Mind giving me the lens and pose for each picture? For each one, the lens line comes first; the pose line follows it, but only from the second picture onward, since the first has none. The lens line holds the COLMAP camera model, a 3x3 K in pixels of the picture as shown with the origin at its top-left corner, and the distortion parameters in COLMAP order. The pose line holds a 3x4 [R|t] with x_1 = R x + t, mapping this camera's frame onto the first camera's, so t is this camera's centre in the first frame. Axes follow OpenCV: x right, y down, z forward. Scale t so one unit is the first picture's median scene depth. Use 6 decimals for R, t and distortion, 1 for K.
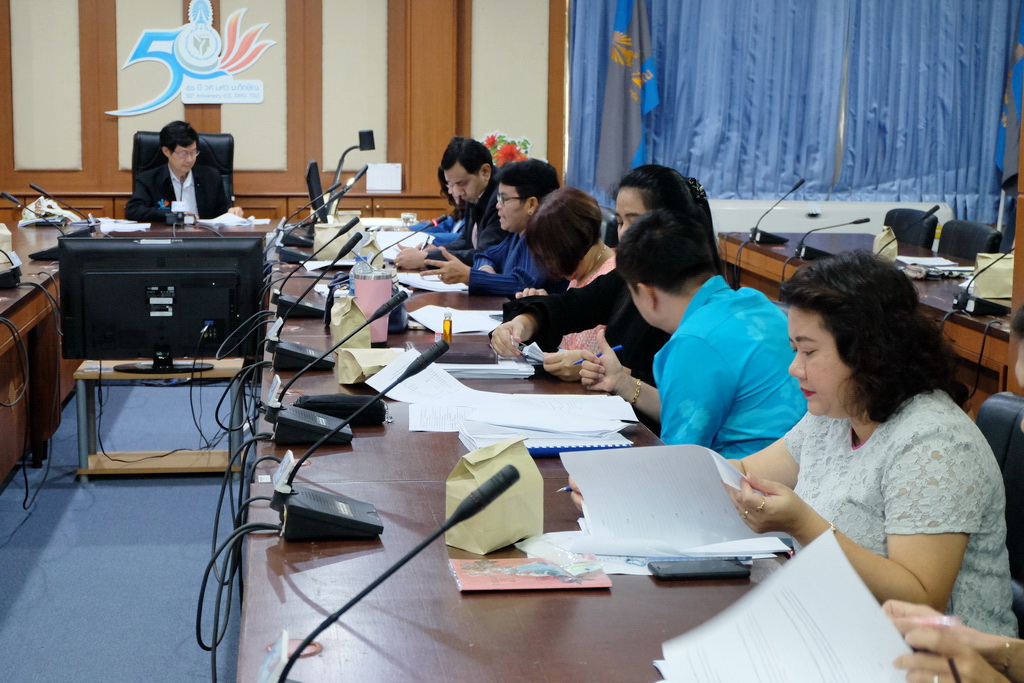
lens RADIAL K [[1703.6, 0, 541.6], [0, 1703.6, 339.7], [0, 0, 1]] dist [-0.046395, 0.021391]
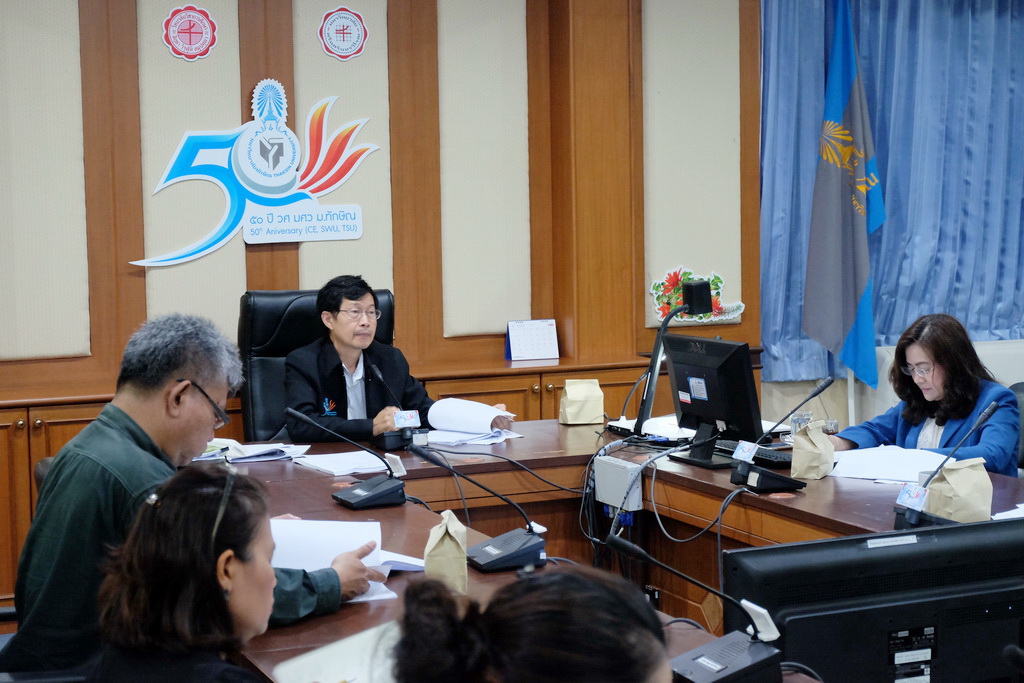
lens RADIAL K [[1829.9, 0, 556.4], [0, 1829.9, 318.2], [0, 0, 1]] dist [-0.028427, 0.326508]
pose [[0.958505, -0.049874, 0.280680, -0.284886], [0.069414, 0.995776, -0.060104, -0.059038], [-0.276497, 0.077093, 0.957918, 0.293363]]
